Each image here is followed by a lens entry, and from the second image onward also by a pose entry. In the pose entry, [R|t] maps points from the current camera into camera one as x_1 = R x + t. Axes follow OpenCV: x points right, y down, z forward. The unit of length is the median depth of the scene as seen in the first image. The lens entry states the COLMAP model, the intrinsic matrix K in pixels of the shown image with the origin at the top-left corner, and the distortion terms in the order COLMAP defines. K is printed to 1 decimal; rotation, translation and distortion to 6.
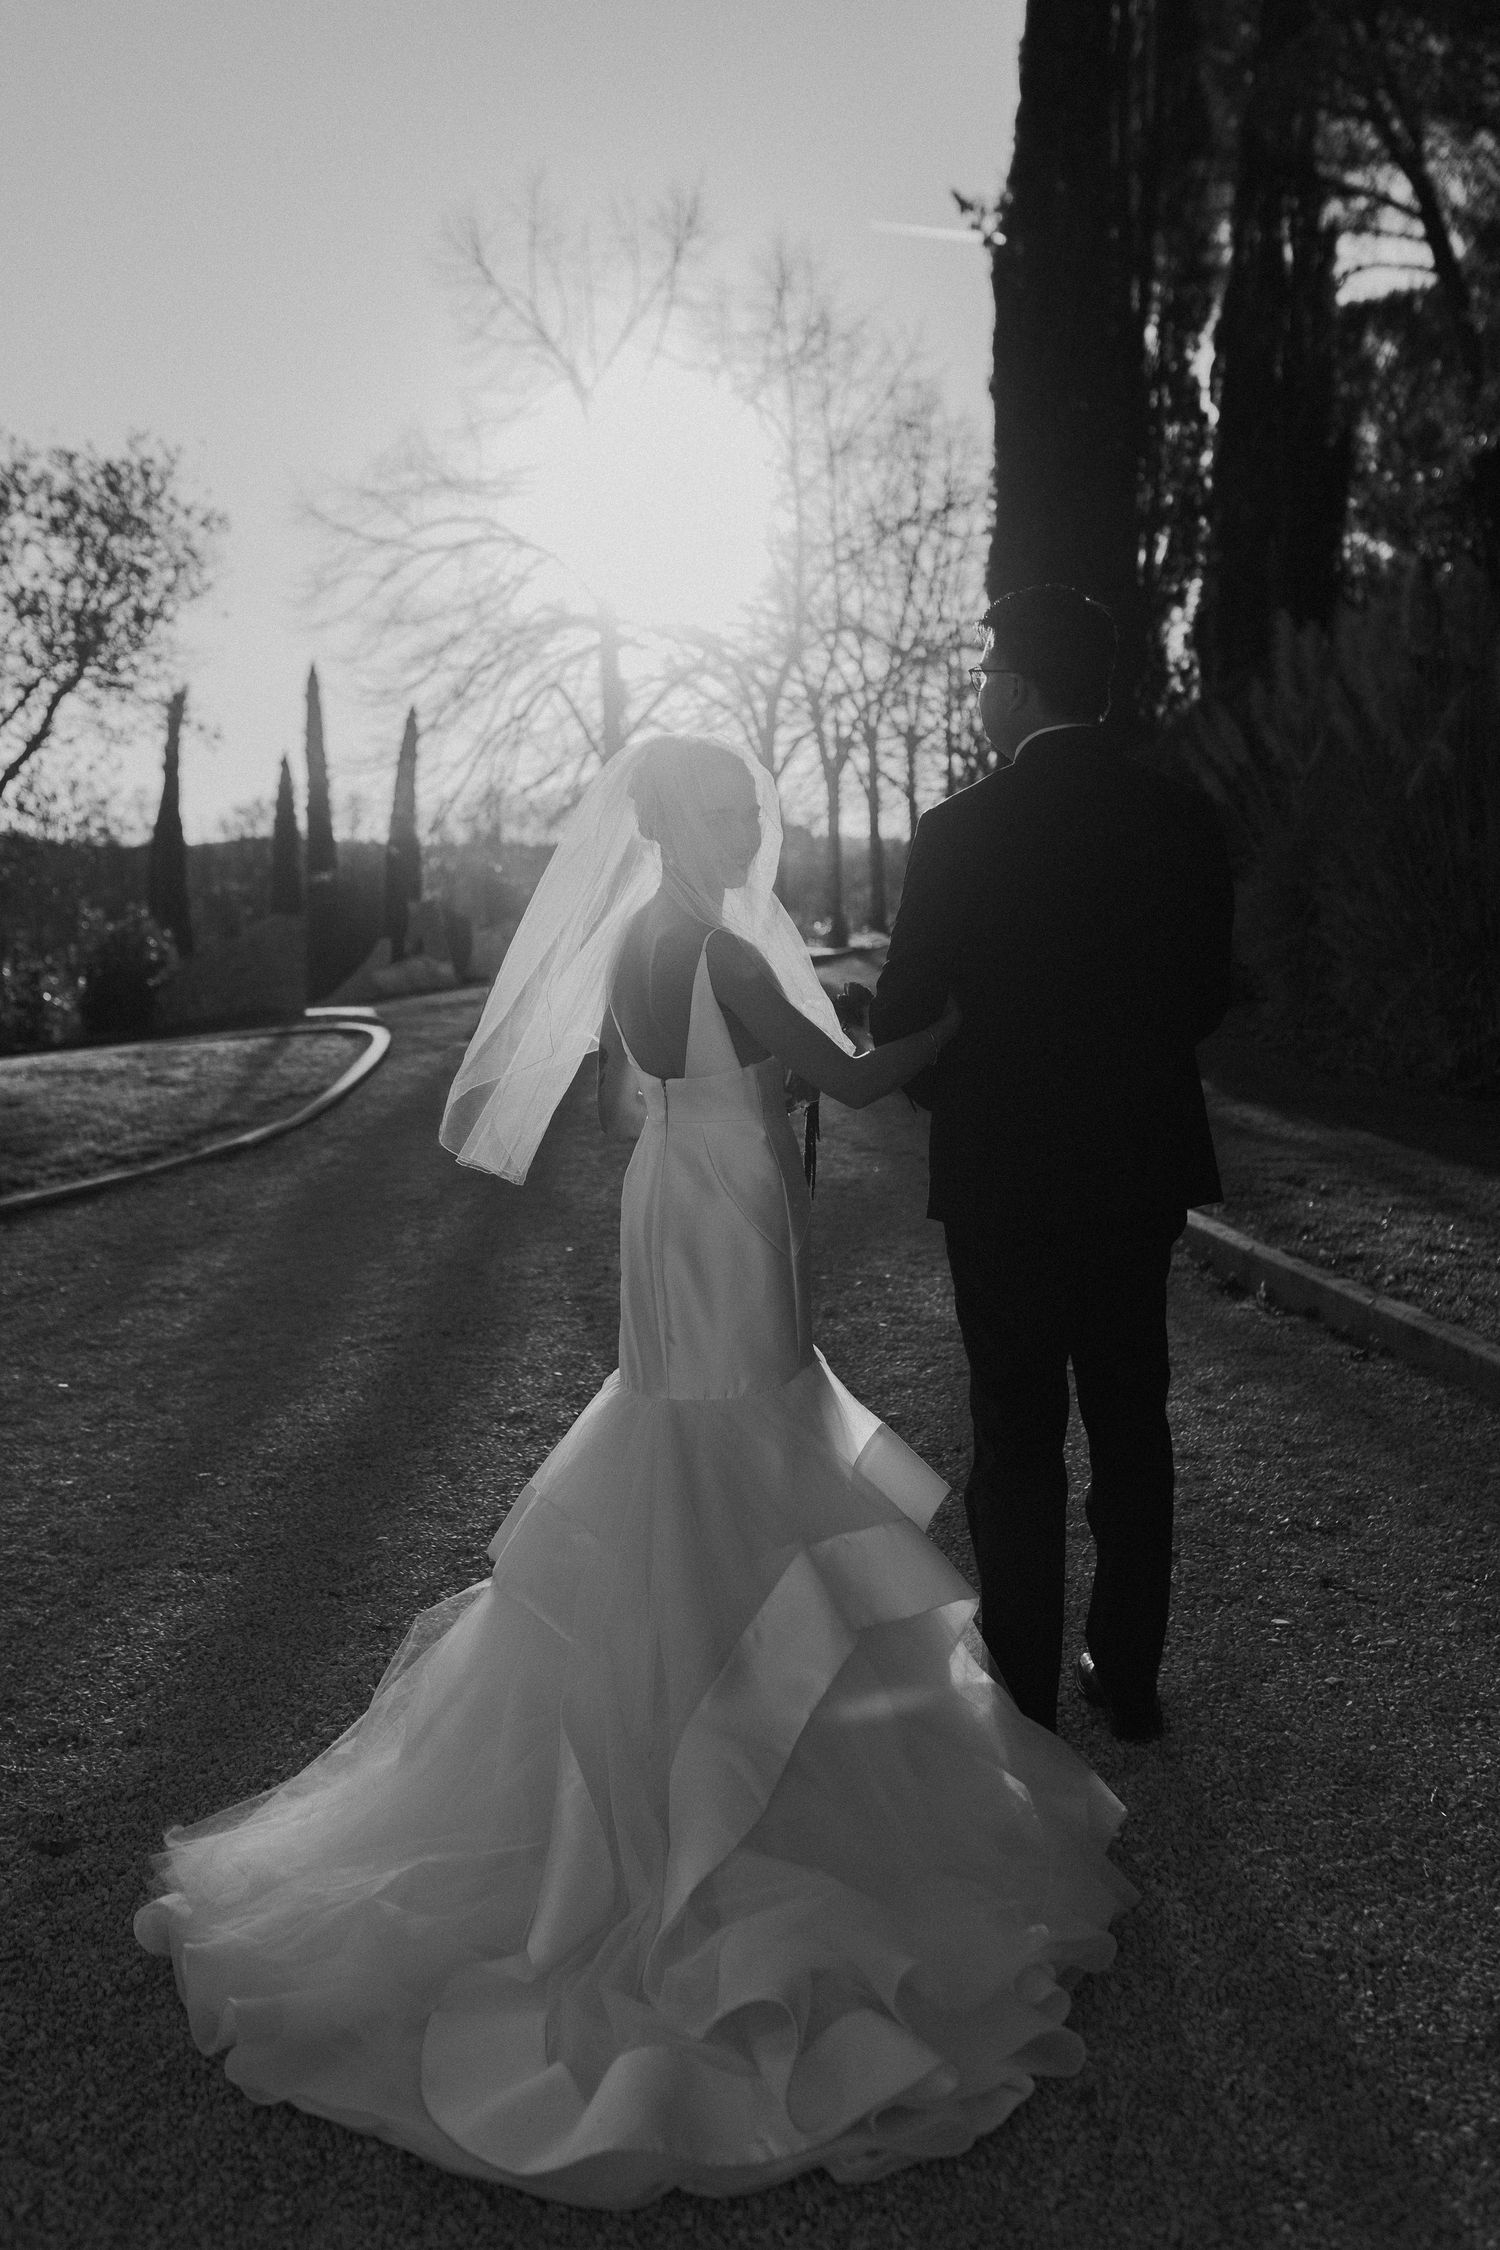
lens RADIAL K [[2121.7, 0, 750.0], [0, 2121.7, 1125.0], [0, 0, 1]] dist [0.015770, -0.006907]
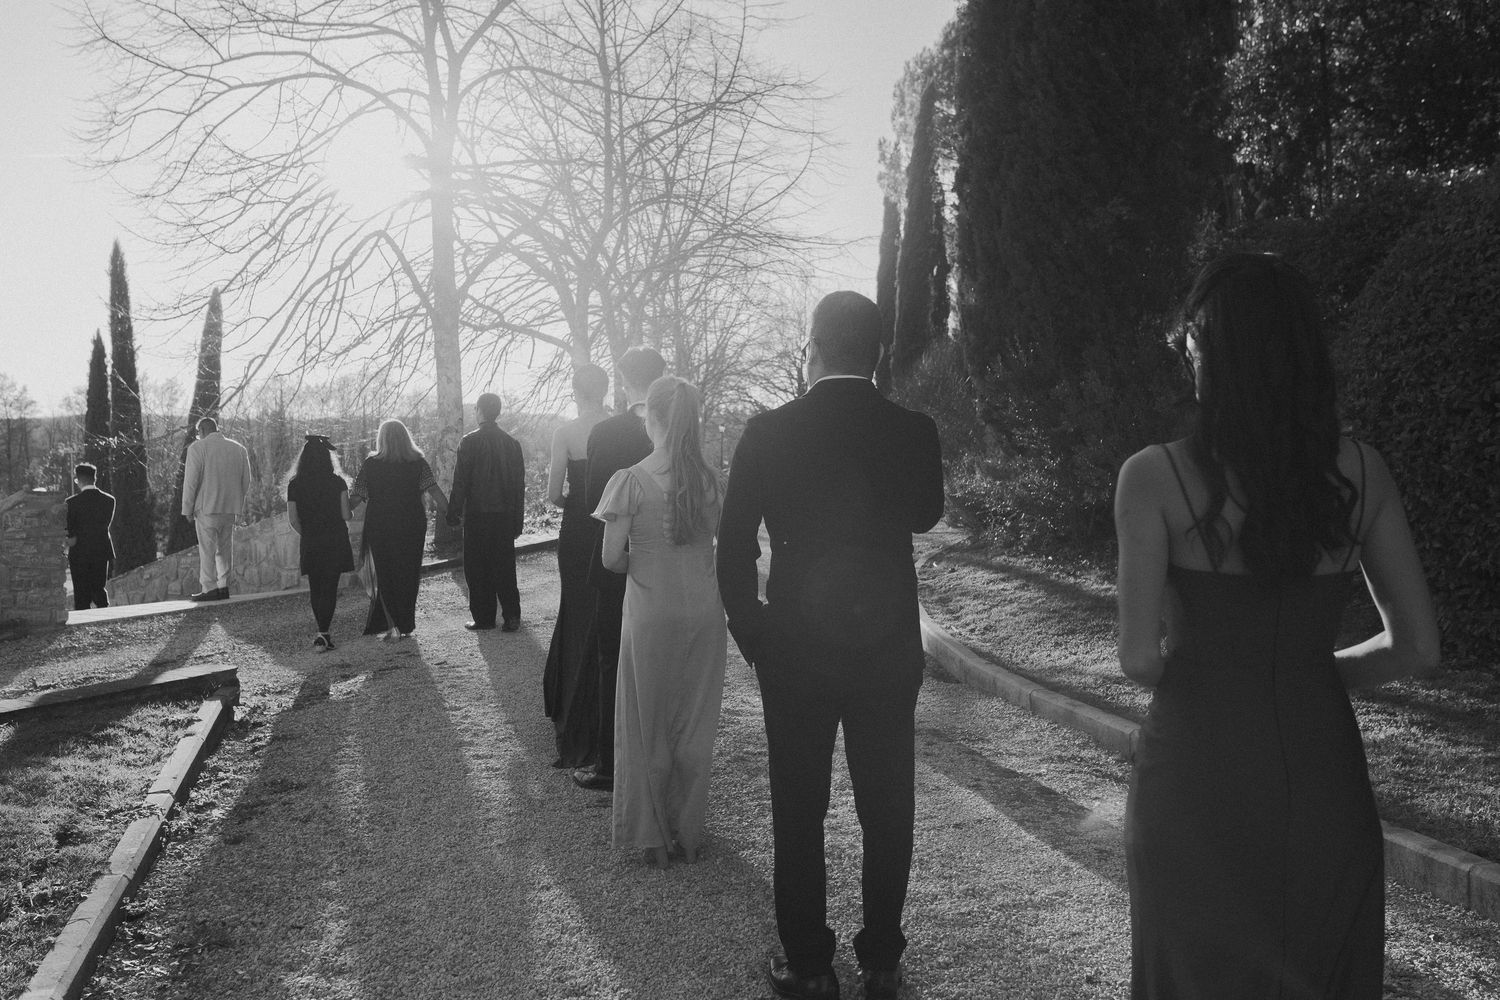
lens RADIAL K [[1414.5, 0, 730.5], [0, 1414.5, 478.5], [0, 0, 1]] dist [0.015770, -0.006907]
pose [[0.981172, -0.007975, 0.192969, -0.061928], [0.025827, 0.995591, -0.090179, -0.040480], [-0.191399, 0.093465, 0.977052, 0.373433]]
